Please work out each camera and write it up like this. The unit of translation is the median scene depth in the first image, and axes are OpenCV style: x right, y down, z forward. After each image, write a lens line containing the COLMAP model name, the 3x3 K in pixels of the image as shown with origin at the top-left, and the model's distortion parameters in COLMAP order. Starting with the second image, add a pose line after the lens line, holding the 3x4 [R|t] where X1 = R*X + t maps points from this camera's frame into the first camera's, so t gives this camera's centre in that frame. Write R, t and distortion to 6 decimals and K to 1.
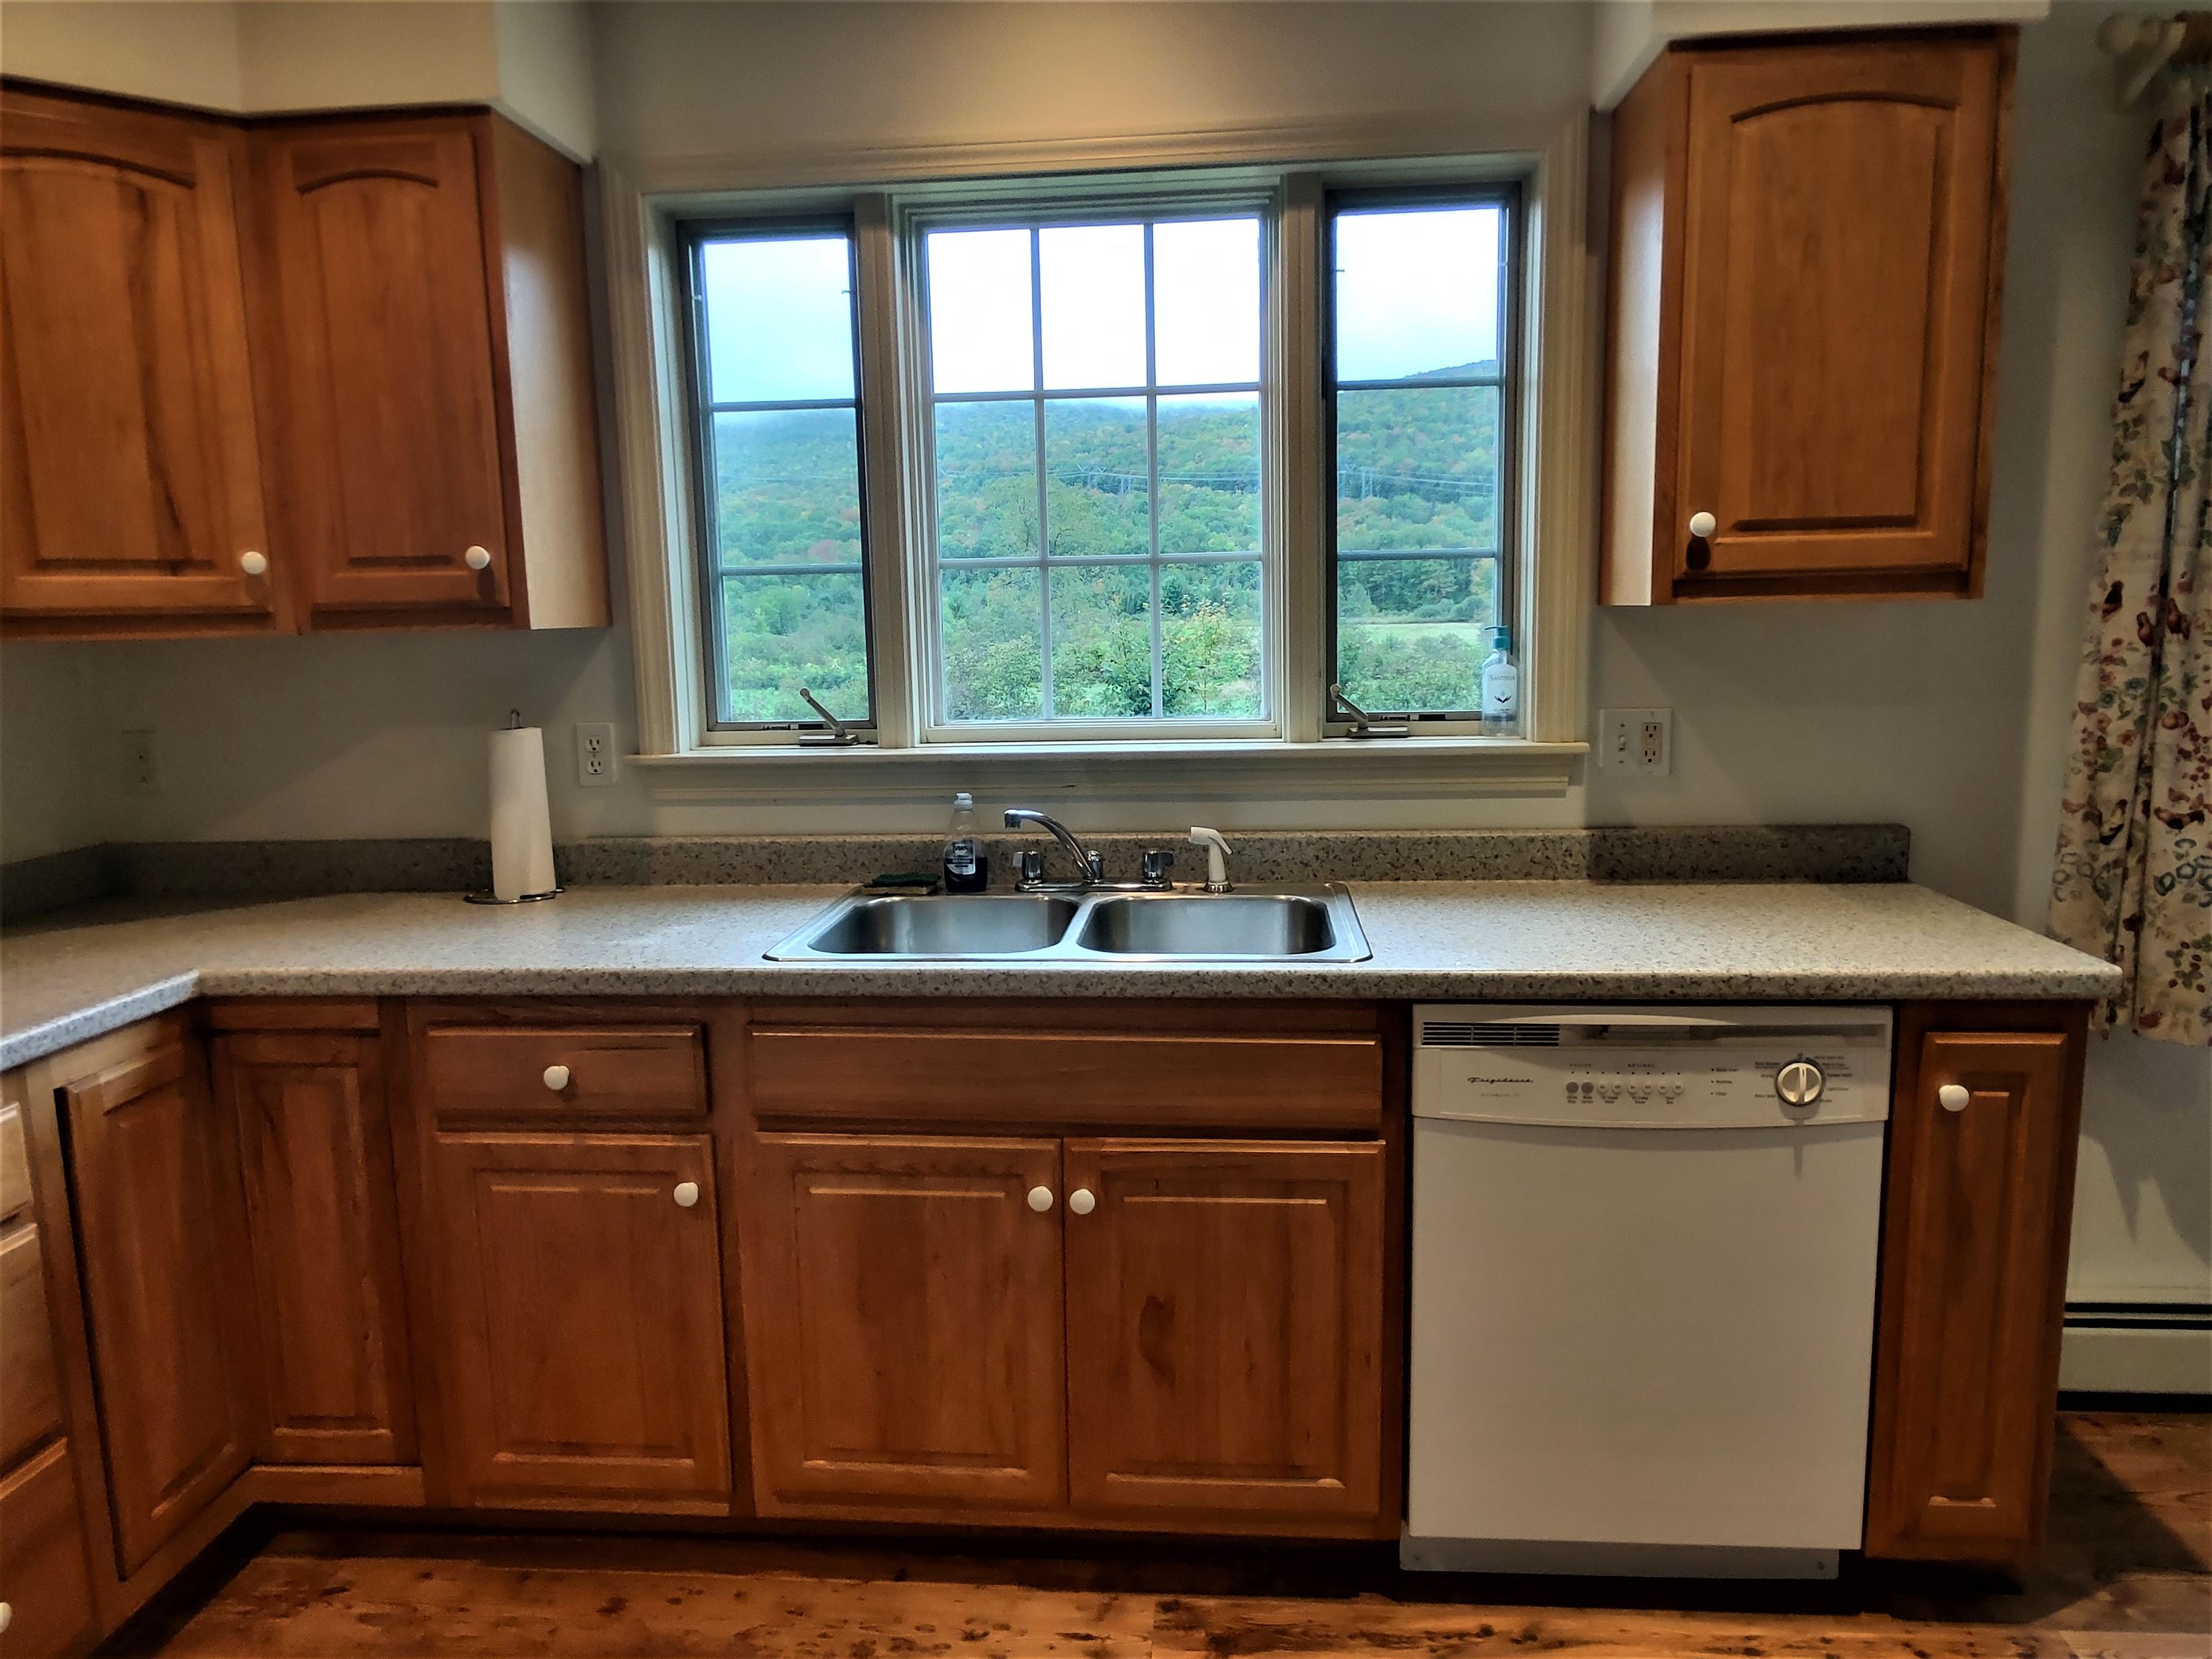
lens RADIAL K [[1486.6, 0, 1098.5], [0, 1486.6, 824.5], [0, 0, 1]] dist [0.004630, -0.008138]
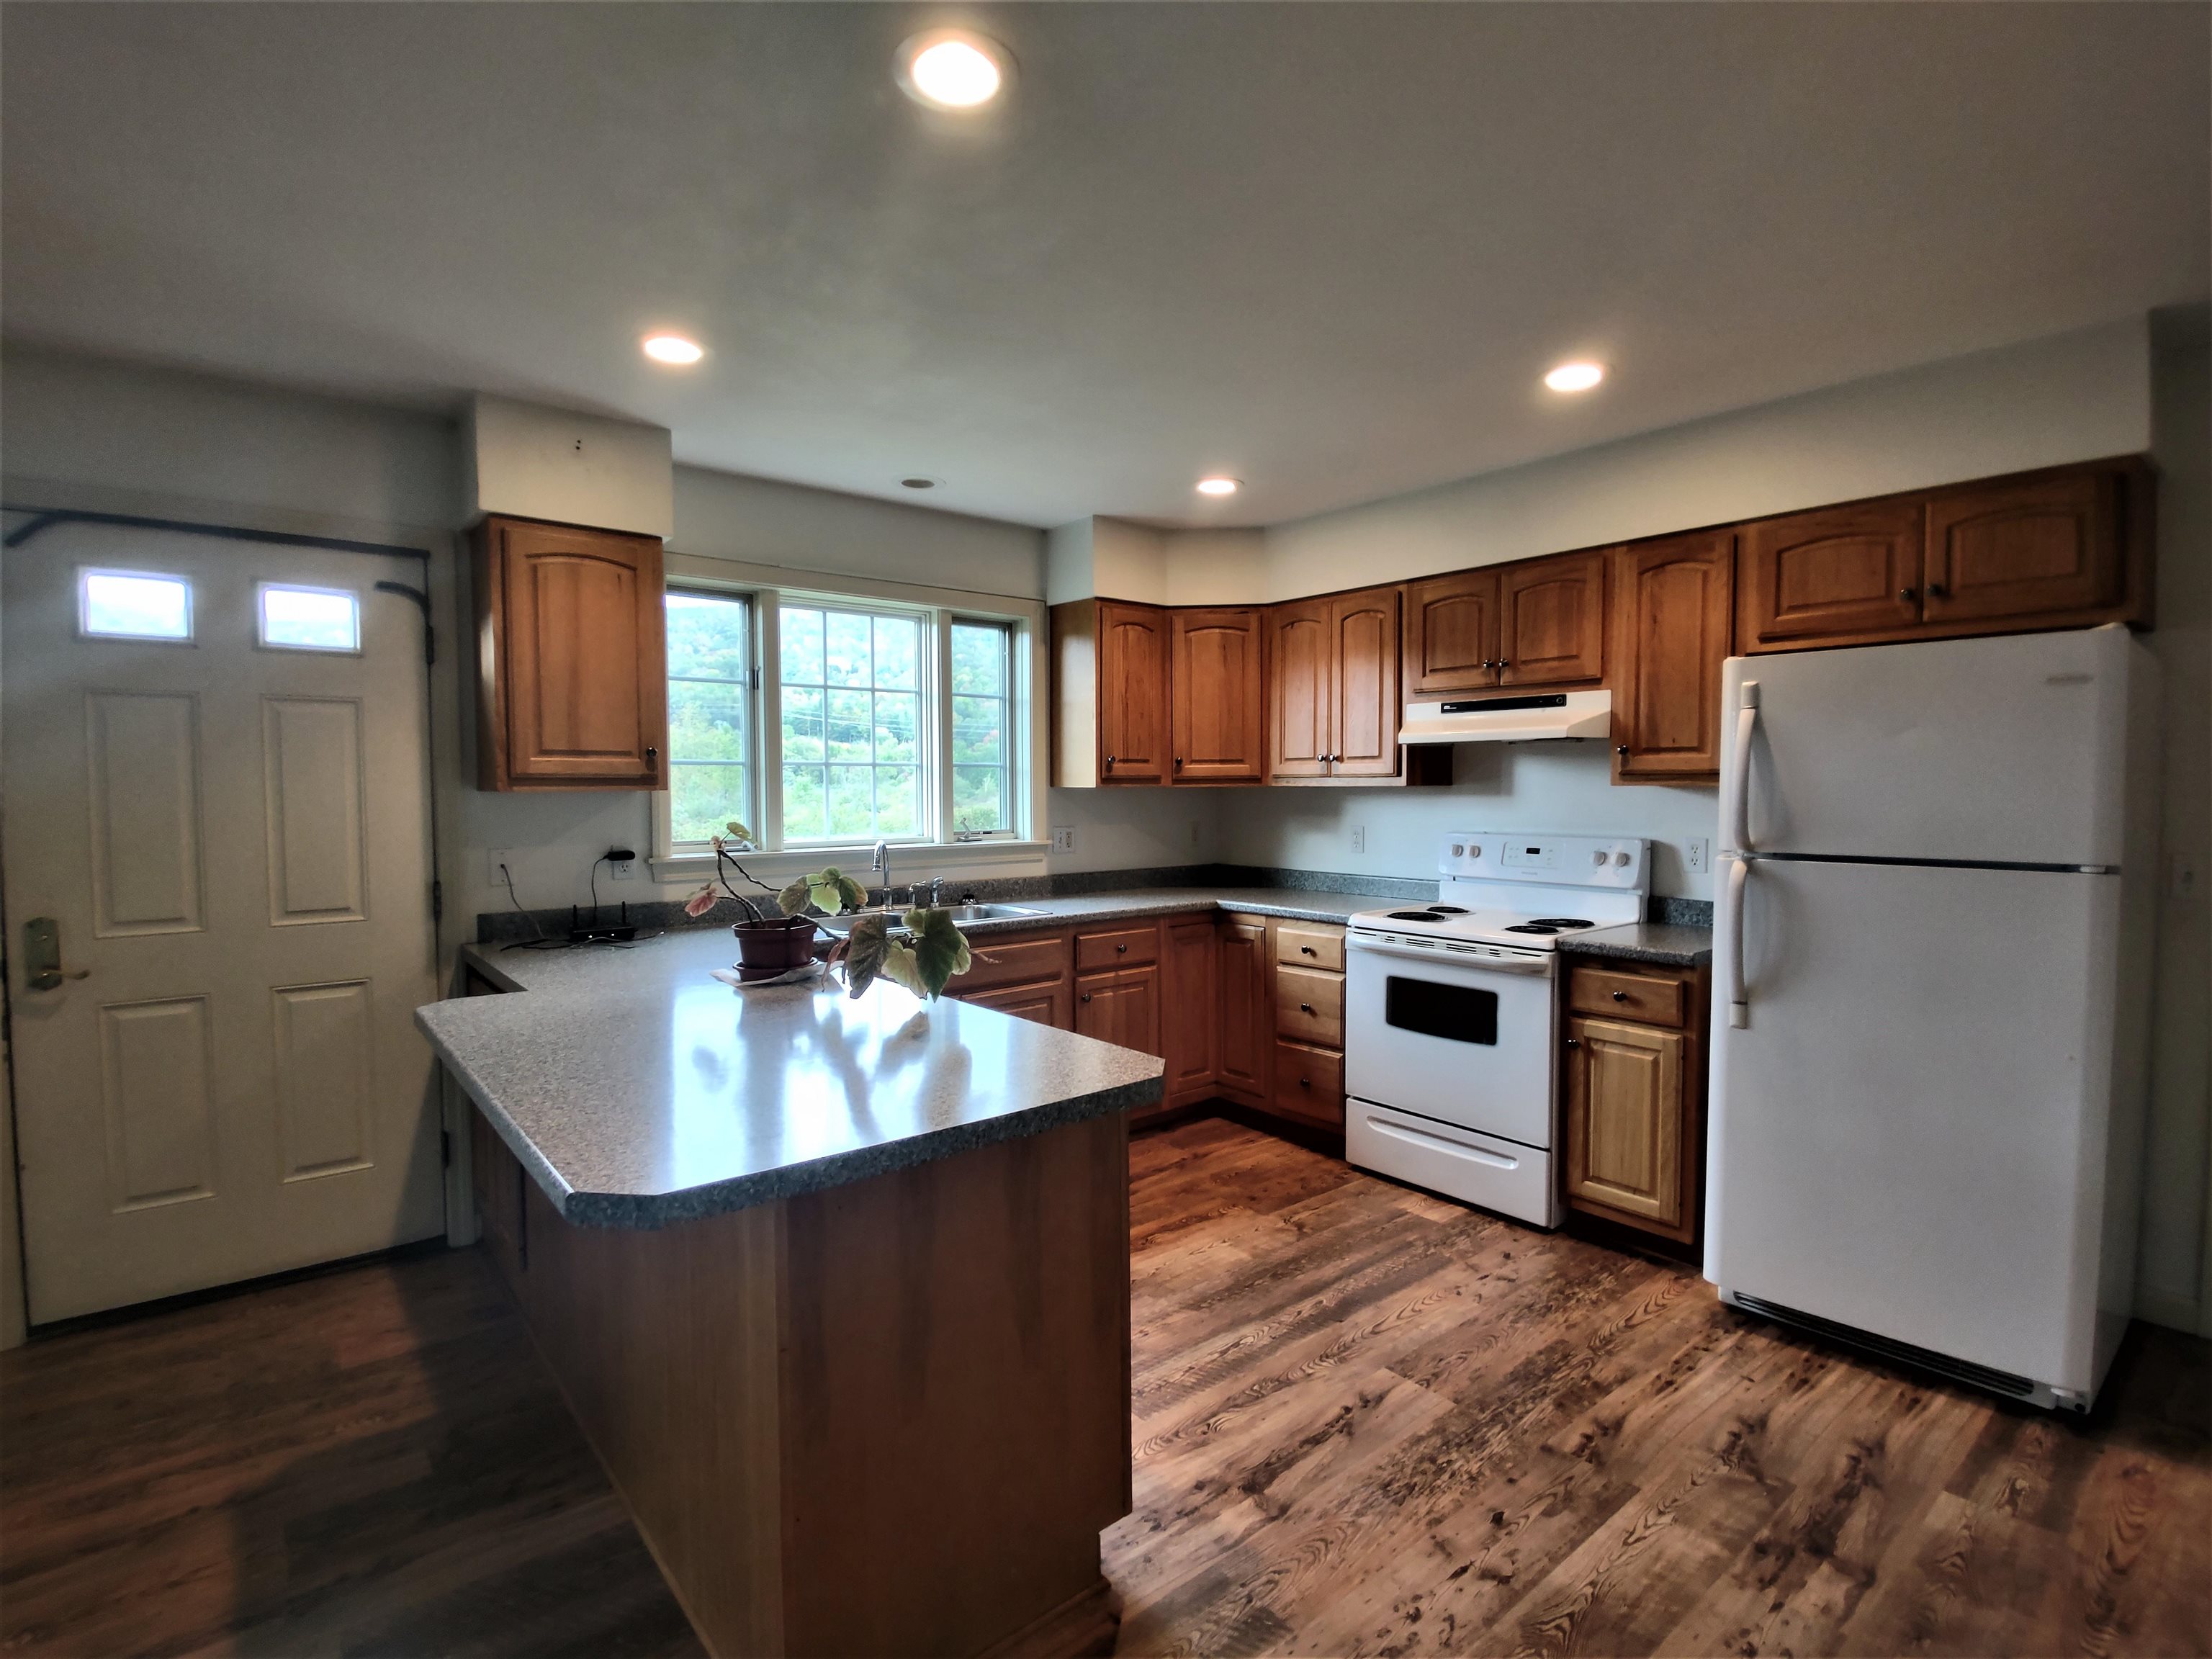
lens RADIAL K [[1069.3, 0, 1107.0], [0, 1069.3, 823.9], [0, 0, 1]] dist [0.007223, -0.017663]
pose [[0.713651, -0.007153, 0.700465, -0.875498], [0.091065, 0.992410, -0.082646, 0.077249], [-0.694557, 0.122768, 0.708886, -0.371189]]
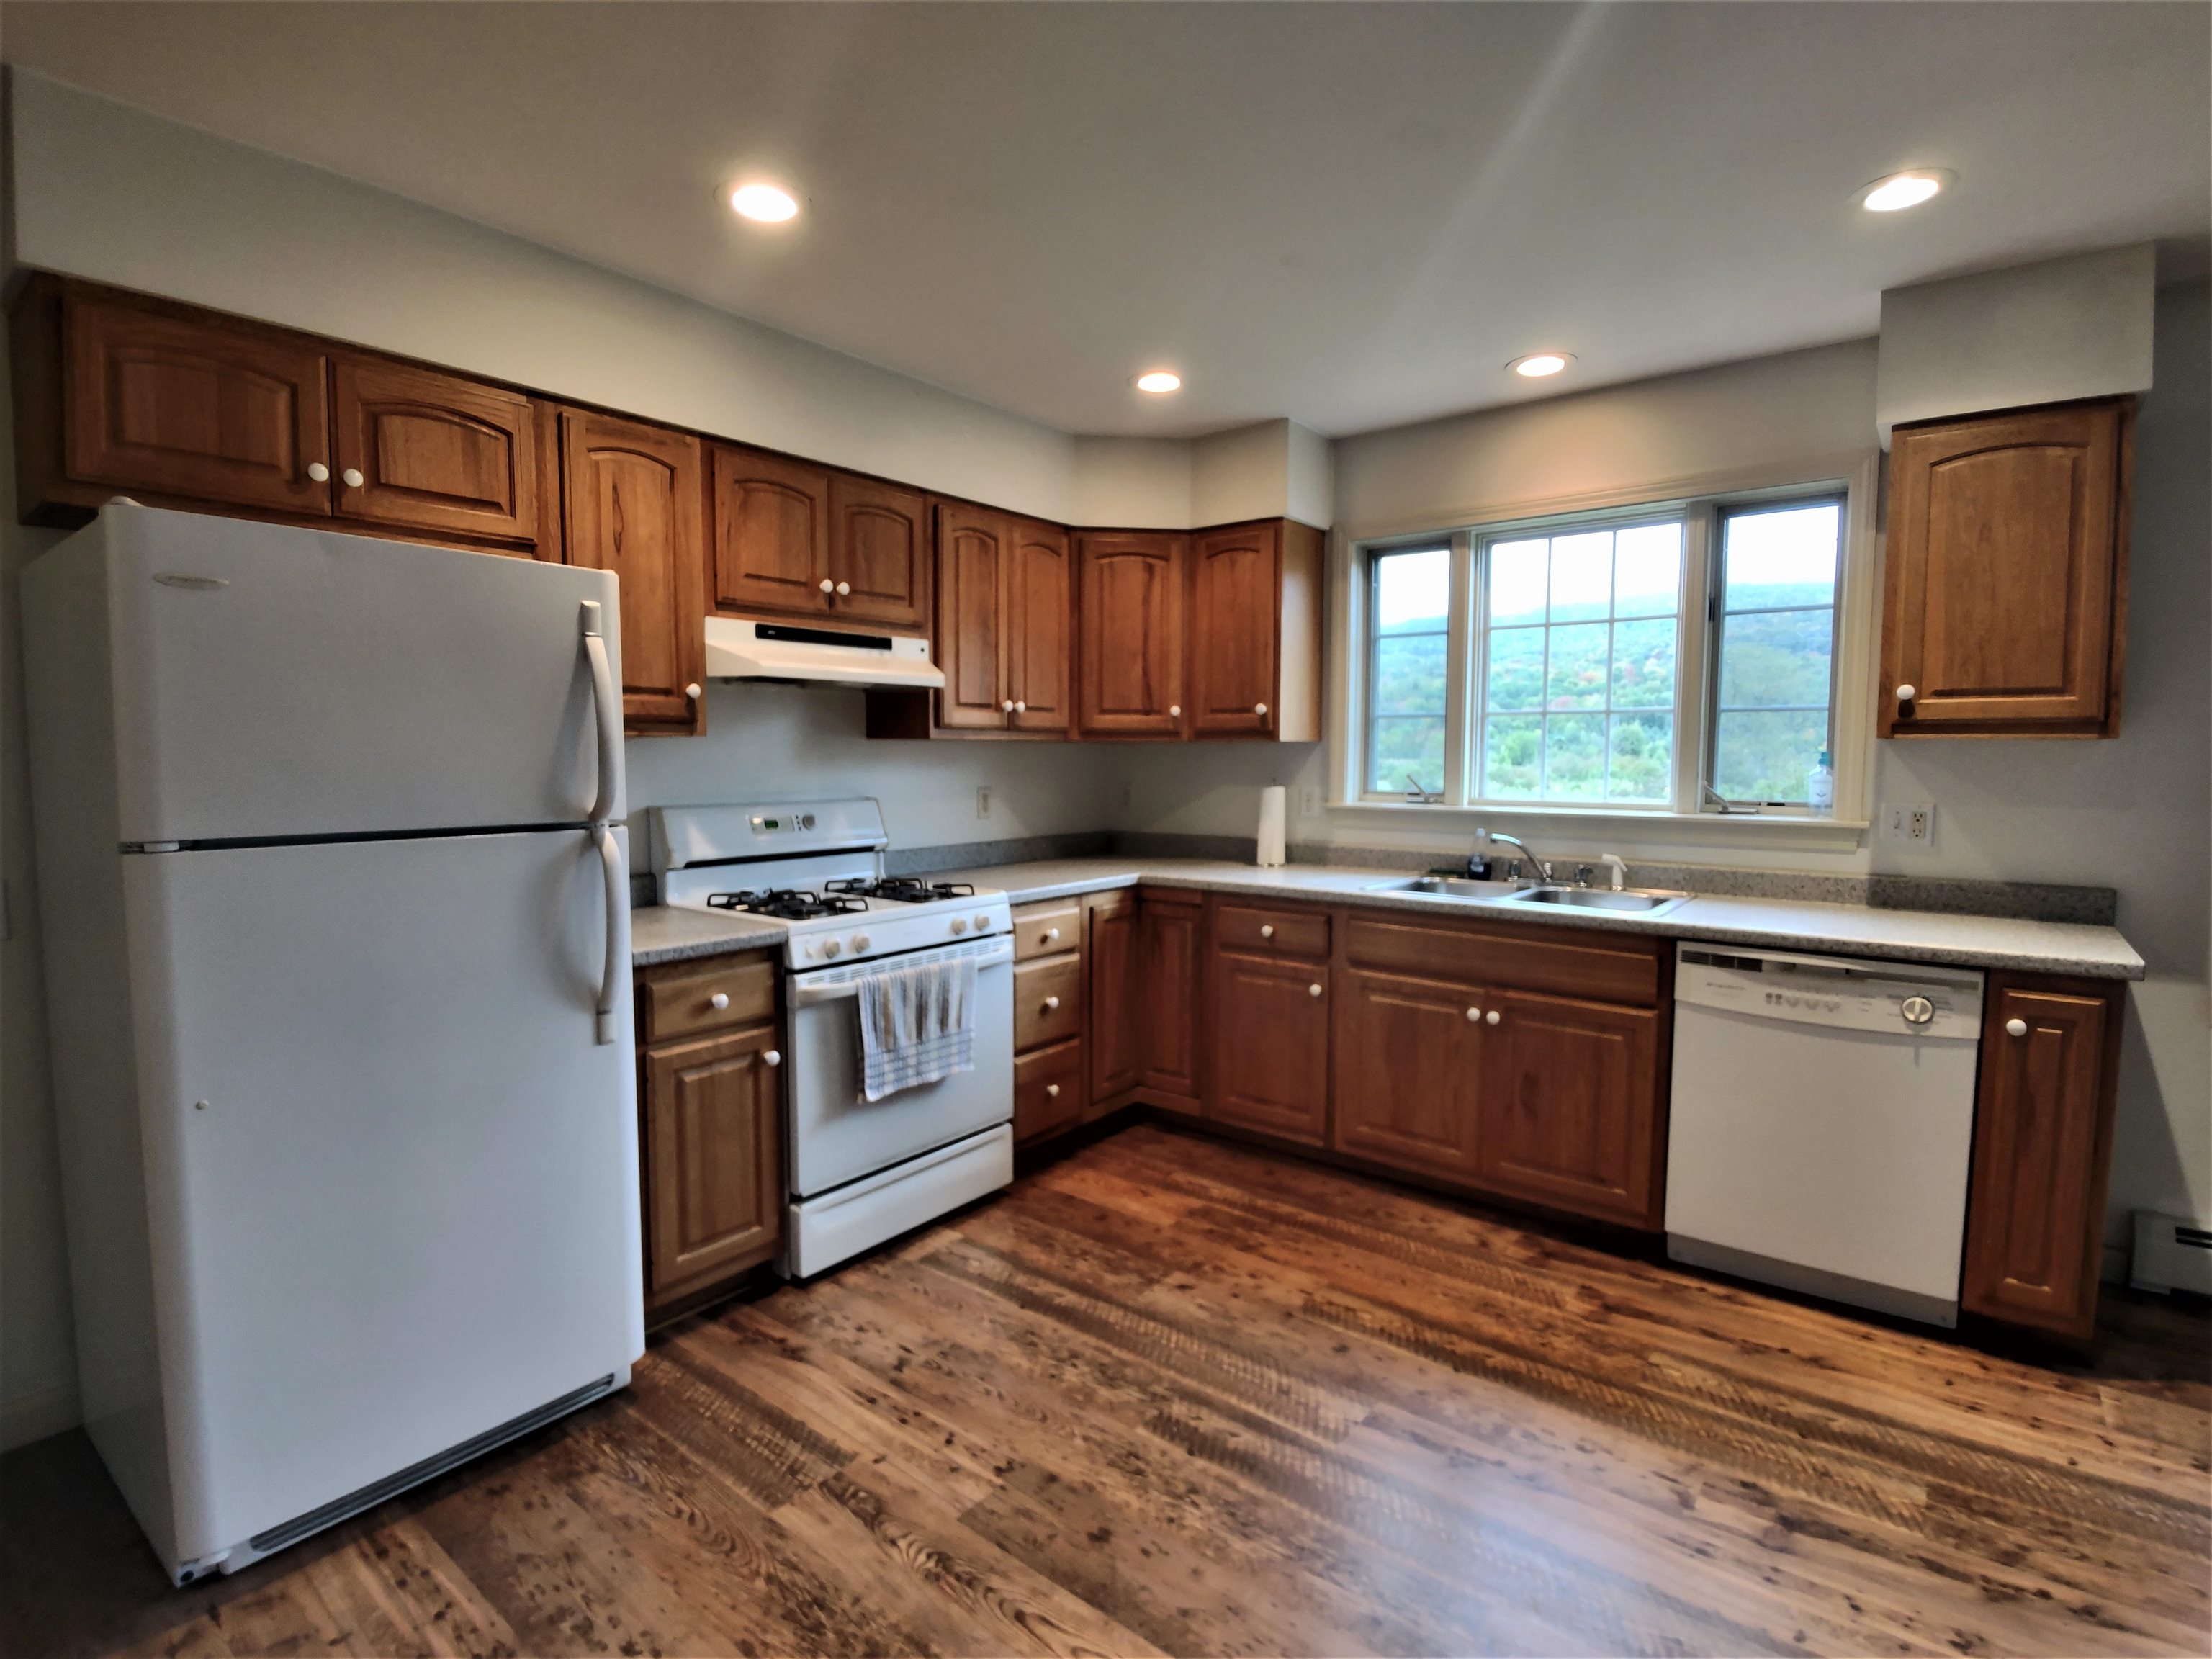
lens RADIAL K [[1069.3, 0, 1098.7], [0, 1069.3, 830.2], [0, 0, 1]] dist [0.007223, -0.017663]
pose [[0.832391, 0.064771, -0.550390, 0.263552], [-0.100206, 0.994367, -0.034529, 0.078611], [0.545054, 0.083894, 0.834193, -0.443923]]
